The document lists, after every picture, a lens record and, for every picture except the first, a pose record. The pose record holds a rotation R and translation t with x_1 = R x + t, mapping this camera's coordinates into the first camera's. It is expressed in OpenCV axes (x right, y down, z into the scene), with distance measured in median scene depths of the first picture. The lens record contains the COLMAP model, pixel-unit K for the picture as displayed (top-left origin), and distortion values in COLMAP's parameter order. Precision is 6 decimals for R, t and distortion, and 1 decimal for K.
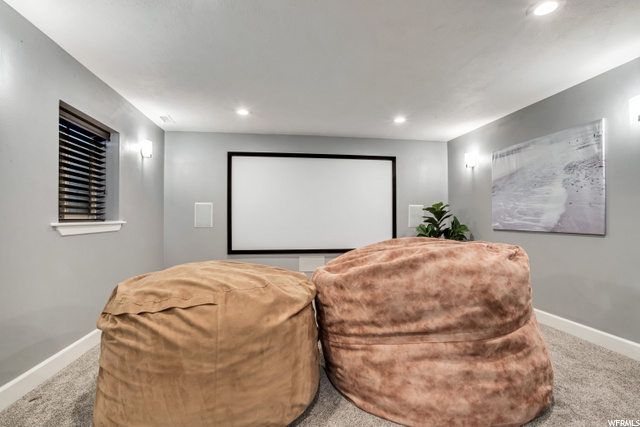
lens RADIAL K [[305.7, 0, 320.0], [0, 305.7, 213.5], [0, 0, 1]] dist [-0.018654, 0.000255]
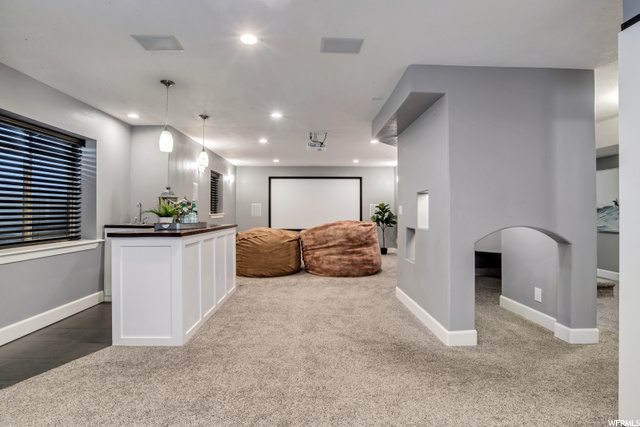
lens RADIAL K [[311.9, 0, 313.3], [0, 311.9, 210.0], [0, 0, 1]] dist [-0.018026, 0.000338]
pose [[0.989816, 0.000471, -0.142351, 0.649506], [0.001335, 0.999920, 0.012592, -0.053542], [0.142346, -0.012654, 0.989736, -2.316251]]
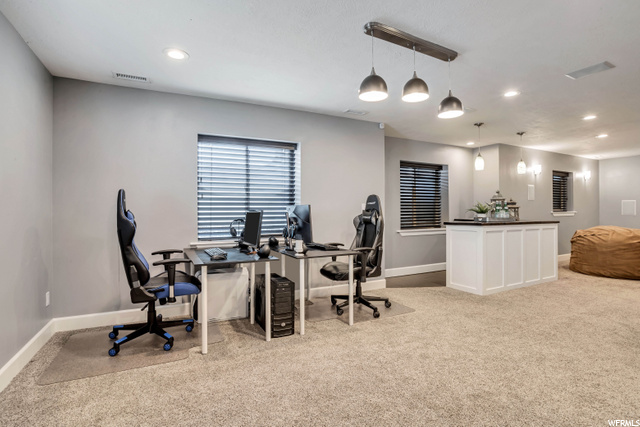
lens RADIAL K [[305.7, 0, 320.0], [0, 305.7, 213.5], [0, 0, 1]] dist [-0.018654, 0.000255]
pose [[0.310430, 0.004645, -0.950585, 1.675975], [0.022715, 0.999666, 0.012303, -0.054038], [0.950325, -0.025412, 0.310221, -2.826200]]
